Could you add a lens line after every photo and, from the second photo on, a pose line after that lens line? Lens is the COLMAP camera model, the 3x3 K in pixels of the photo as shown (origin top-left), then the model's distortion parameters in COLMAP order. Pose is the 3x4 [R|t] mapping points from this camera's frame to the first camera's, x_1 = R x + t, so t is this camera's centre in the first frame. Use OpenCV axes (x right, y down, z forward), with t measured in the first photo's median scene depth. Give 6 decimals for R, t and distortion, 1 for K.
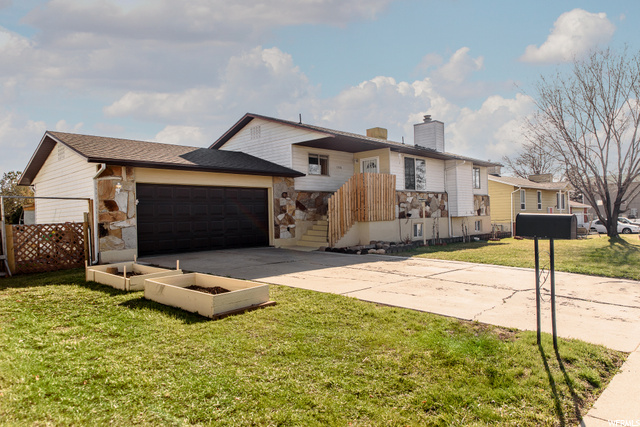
lens RADIAL K [[425.6, 0, 320.0], [0, 425.6, 213.5], [0, 0, 1]] dist [0.003665, 0.000209]
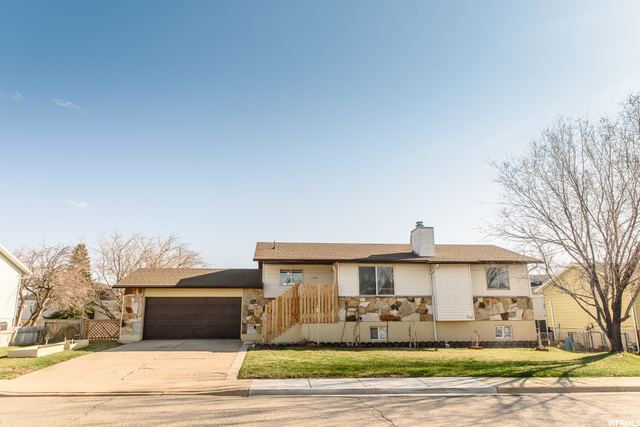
lens RADIAL K [[433.0, 0, 320.0], [0, 433.0, 213.5], [0, 0, 1]] dist [0.002932, 0.001648]
pose [[0.758726, -0.132055, -0.637884, 1.016734], [-0.009252, 0.976953, -0.213254, -0.025409], [0.651344, 0.167703, 0.740018, 0.041780]]
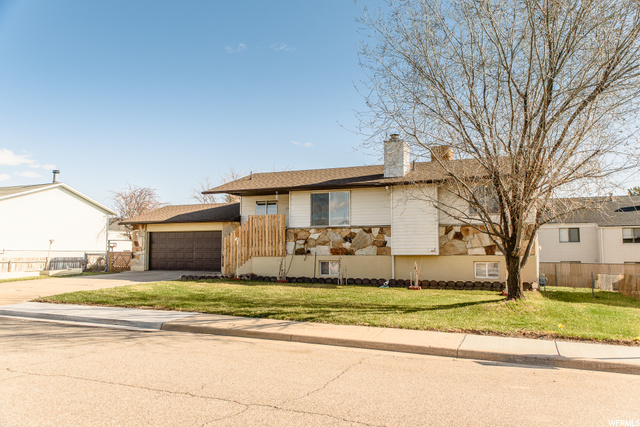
lens RADIAL K [[480.6, 0, 320.2], [0, 480.6, 197.8], [0, 0, 1]] dist [0.001535, 0.000340]
pose [[0.366505, -0.083414, -0.926669, 1.453149], [-0.003664, 0.995836, -0.091089, -0.022703], [0.930409, 0.036780, 0.364673, 0.689906]]
